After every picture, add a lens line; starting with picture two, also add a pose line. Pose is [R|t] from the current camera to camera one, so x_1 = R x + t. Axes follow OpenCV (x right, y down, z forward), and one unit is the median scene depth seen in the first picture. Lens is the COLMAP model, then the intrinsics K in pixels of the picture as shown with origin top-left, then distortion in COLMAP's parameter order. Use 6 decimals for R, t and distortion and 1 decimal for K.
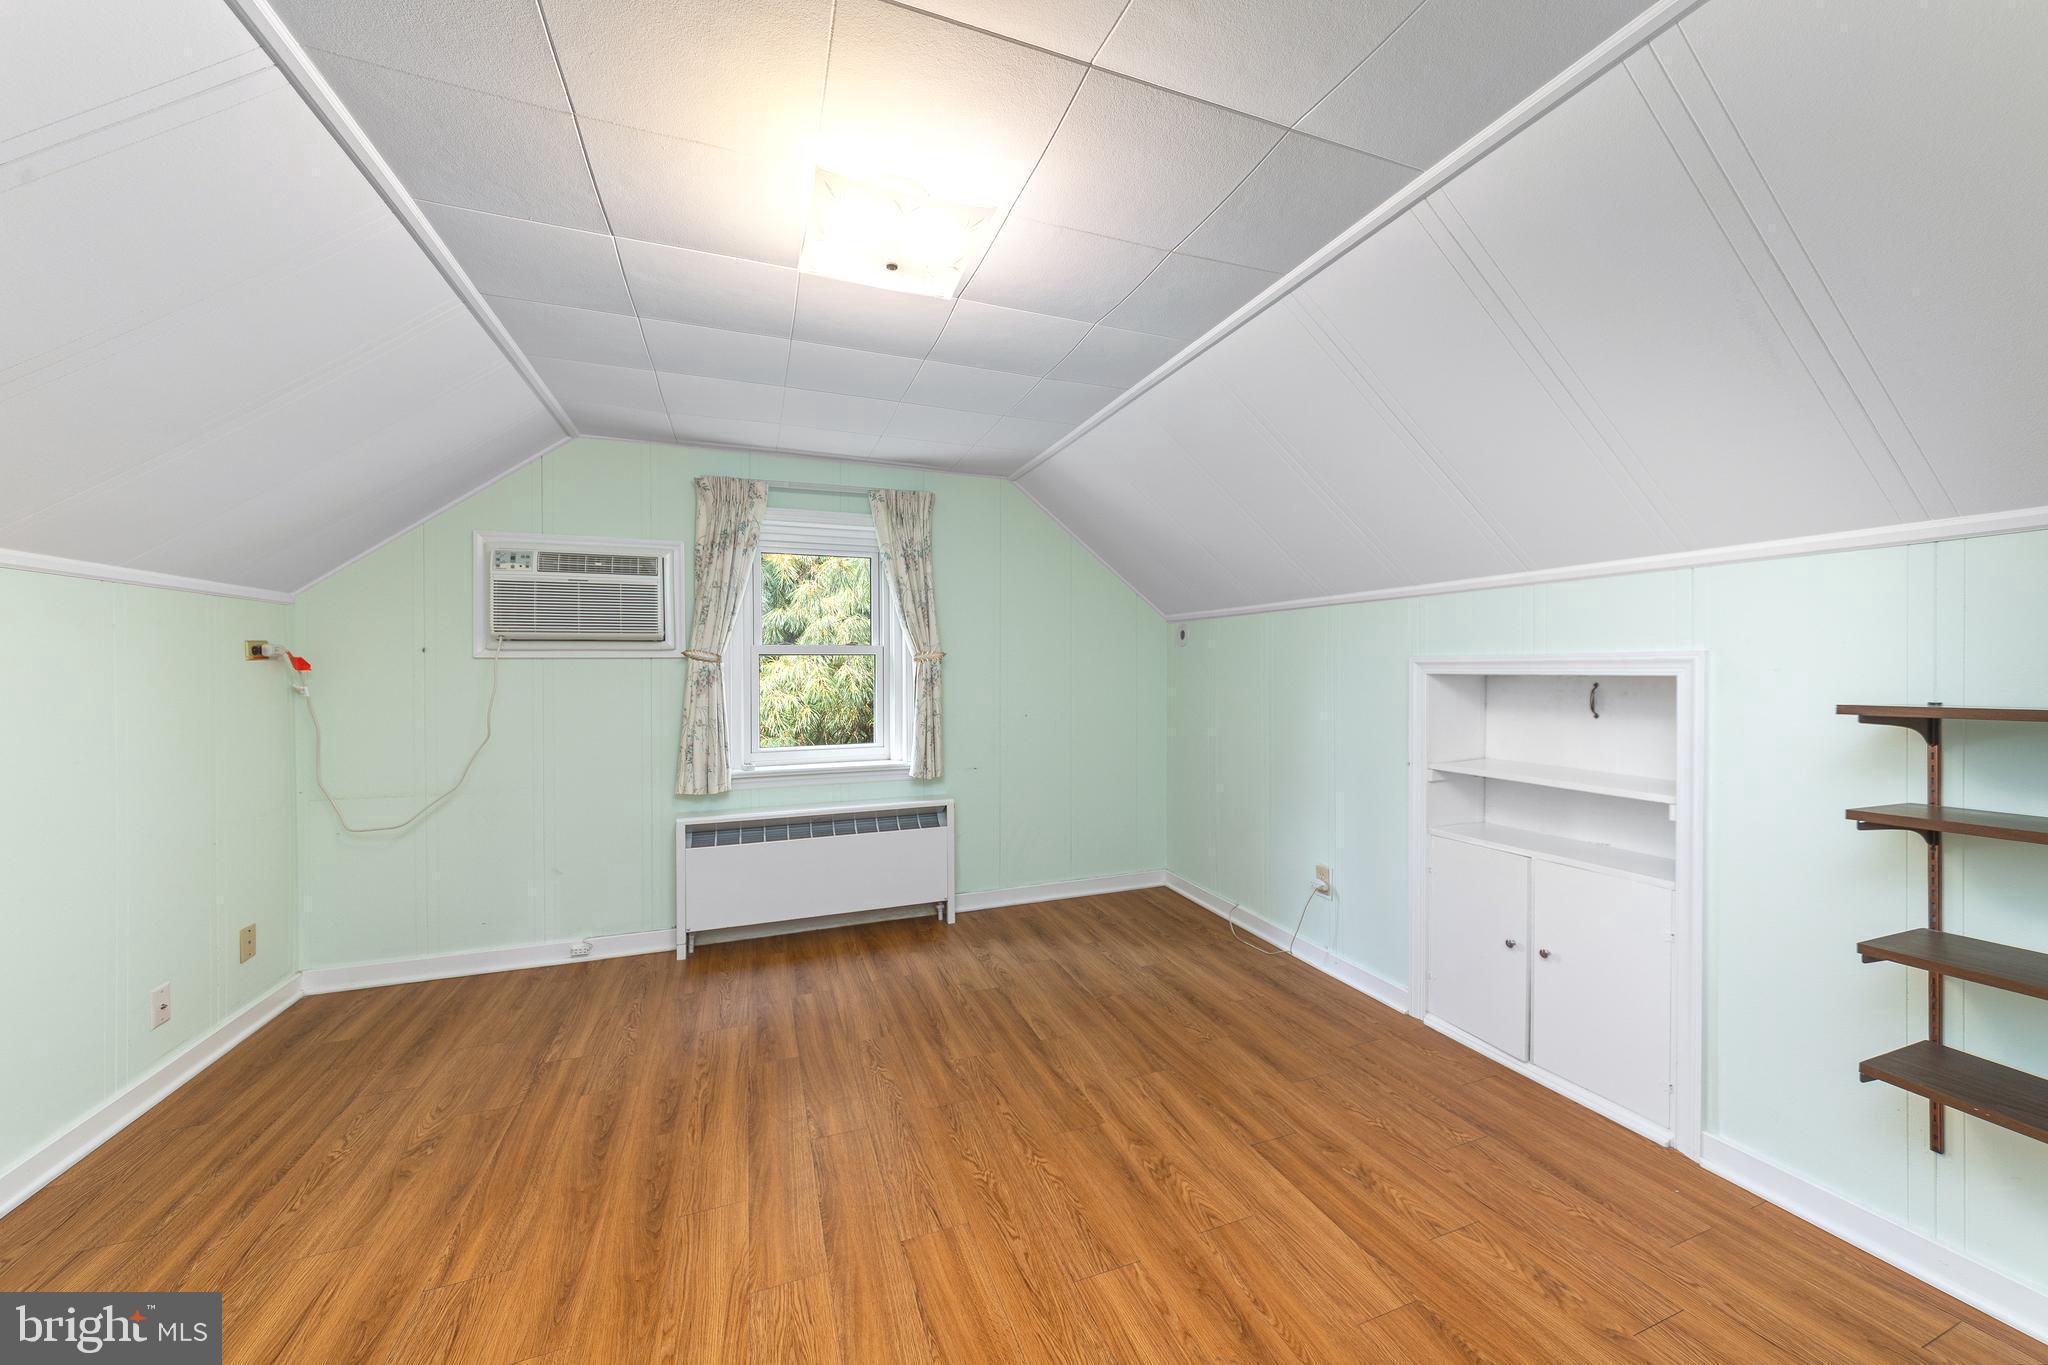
lens RADIAL K [[732.5, 0, 1039.2], [0, 732.5, 676.0], [0, 0, 1]] dist [0.002057, -0.000041]
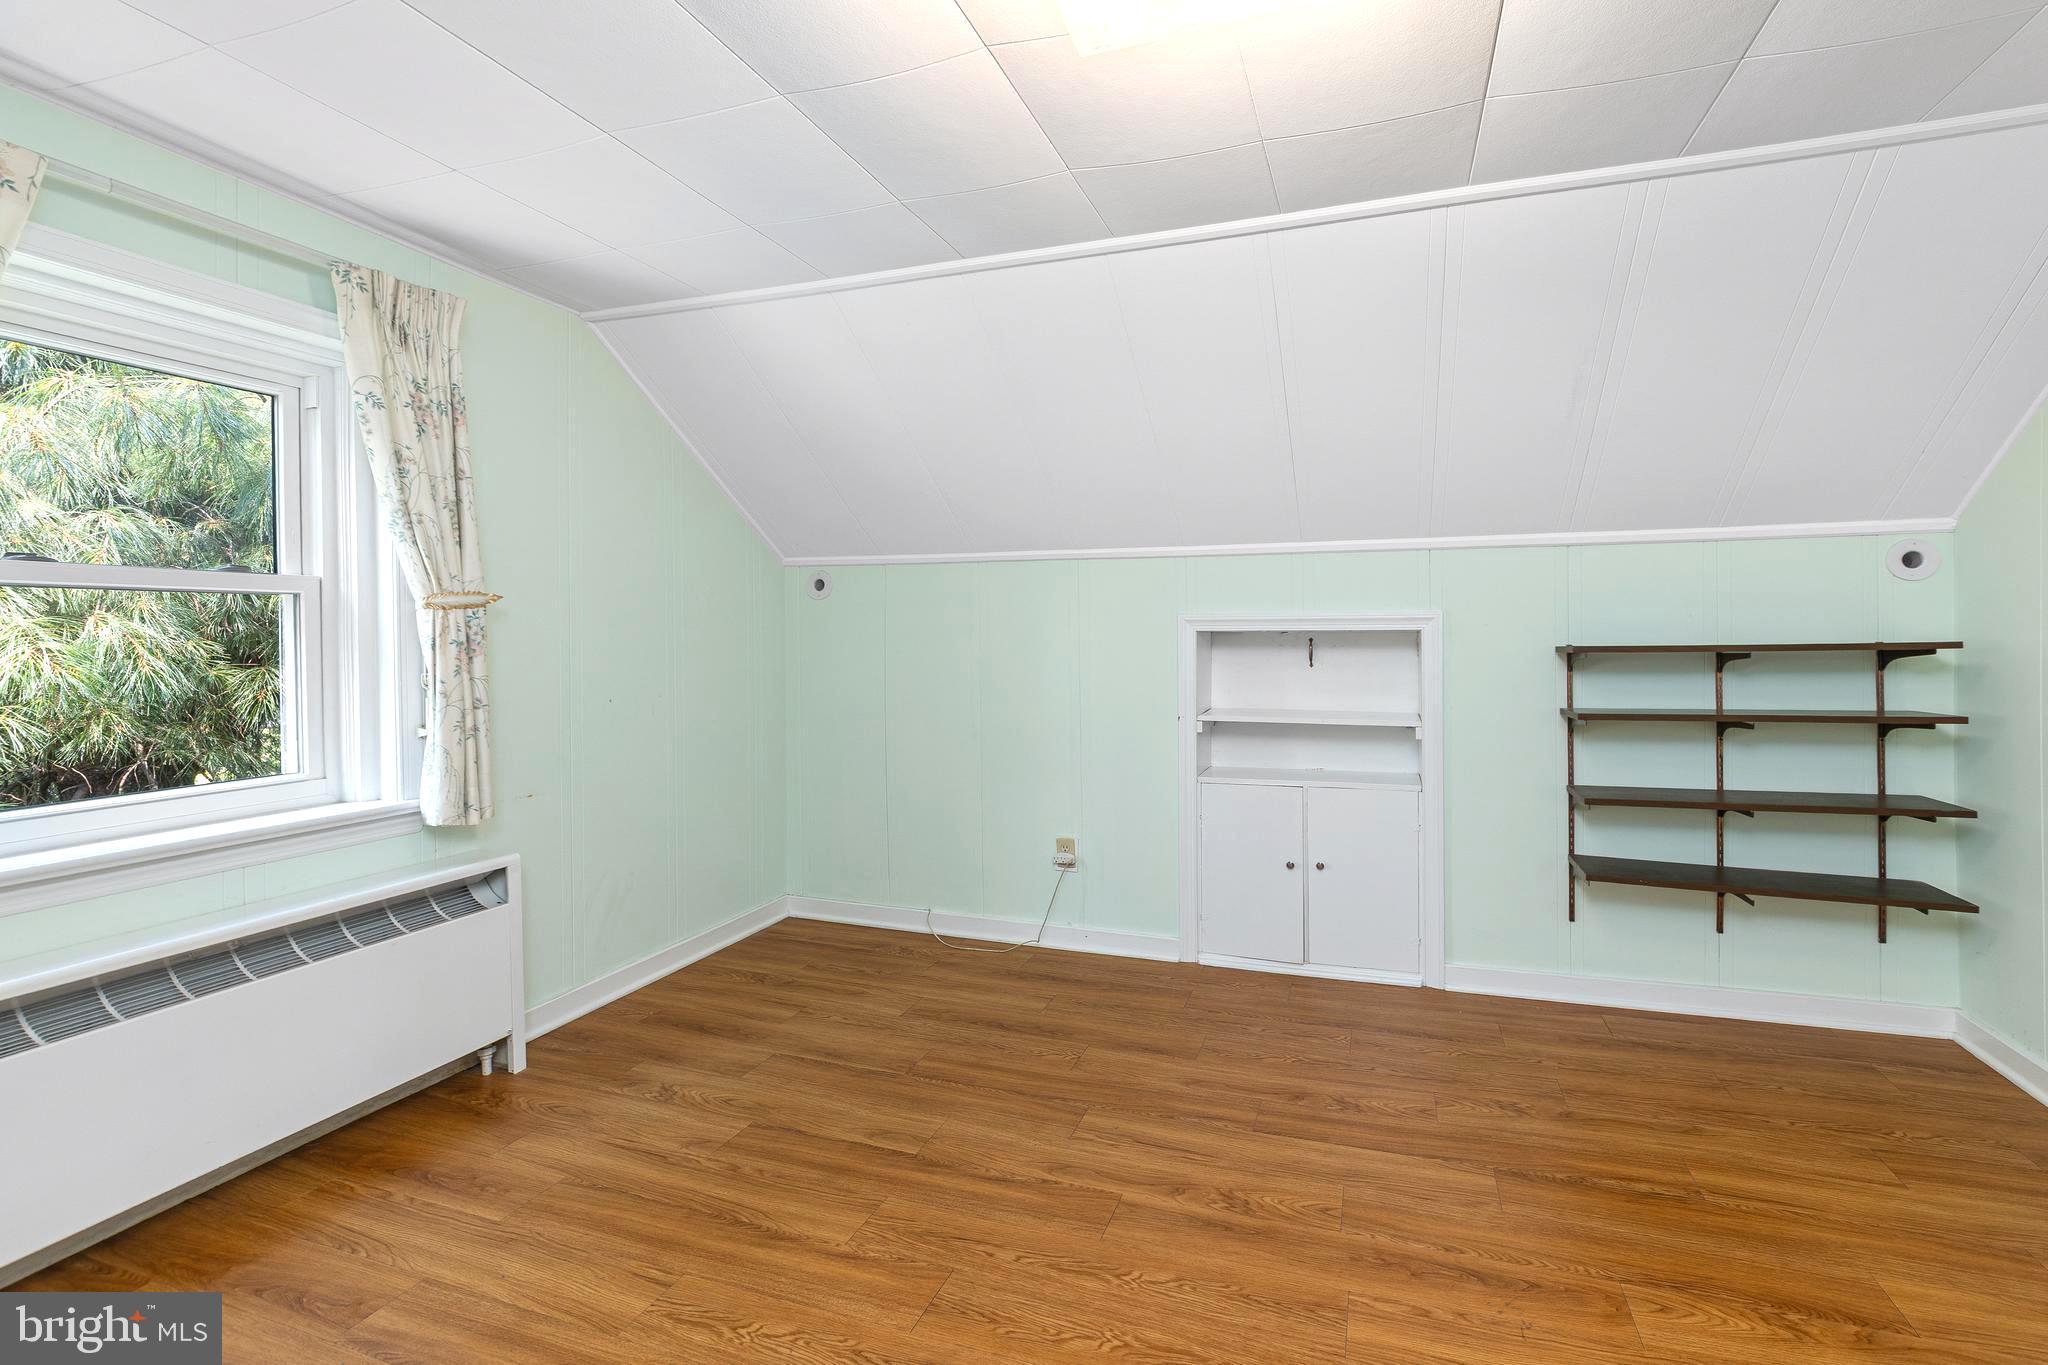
lens RADIAL K [[831.9, 0, 1111.2], [0, 831.9, 645.7], [0, 0, 1]] dist [0.018187, -0.013934]
pose [[0.638790, -0.010107, 0.769315, -0.448487], [0.008910, 0.999944, 0.005738, 0.010637], [-0.769330, 0.003189, 0.638844, 0.322458]]
